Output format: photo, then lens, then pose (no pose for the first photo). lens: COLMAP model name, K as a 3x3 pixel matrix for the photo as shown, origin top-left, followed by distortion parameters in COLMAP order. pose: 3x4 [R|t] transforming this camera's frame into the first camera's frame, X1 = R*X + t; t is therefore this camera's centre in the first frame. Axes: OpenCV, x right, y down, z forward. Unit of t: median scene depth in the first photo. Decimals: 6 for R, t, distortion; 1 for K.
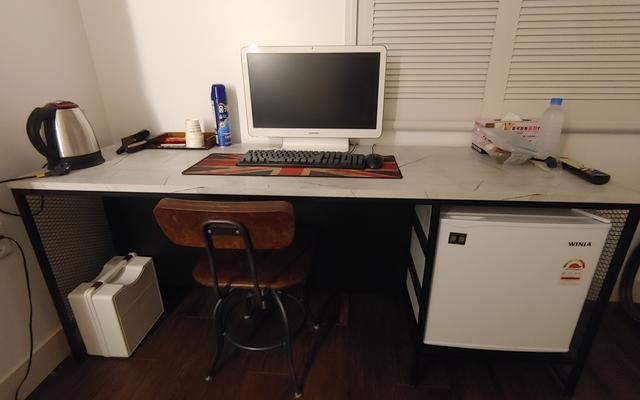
lens RADIAL K [[336.7, 0, 320.0], [0, 336.7, 200.0], [0, 0, 1]] dist [-0.000875, -0.000341]
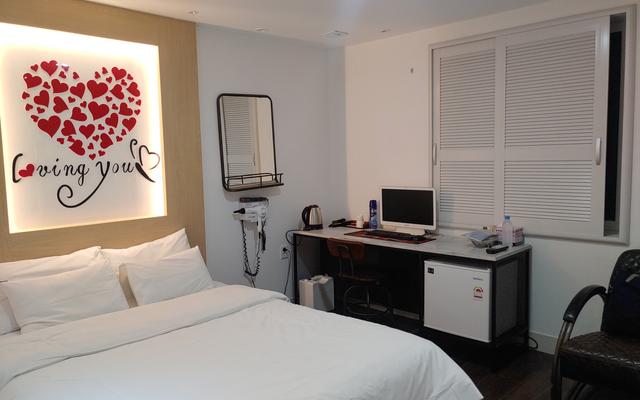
lens RADIAL K [[497.2, 0, 320.0], [0, 497.2, 200.0], [0, 0, 1]] dist [-0.000820, -0.000234]
pose [[0.776417, 0.046914, -0.628471, 1.589559], [-0.223162, 0.953078, -0.204551, 0.427011], [0.589386, 0.299068, 0.750455, -1.773755]]
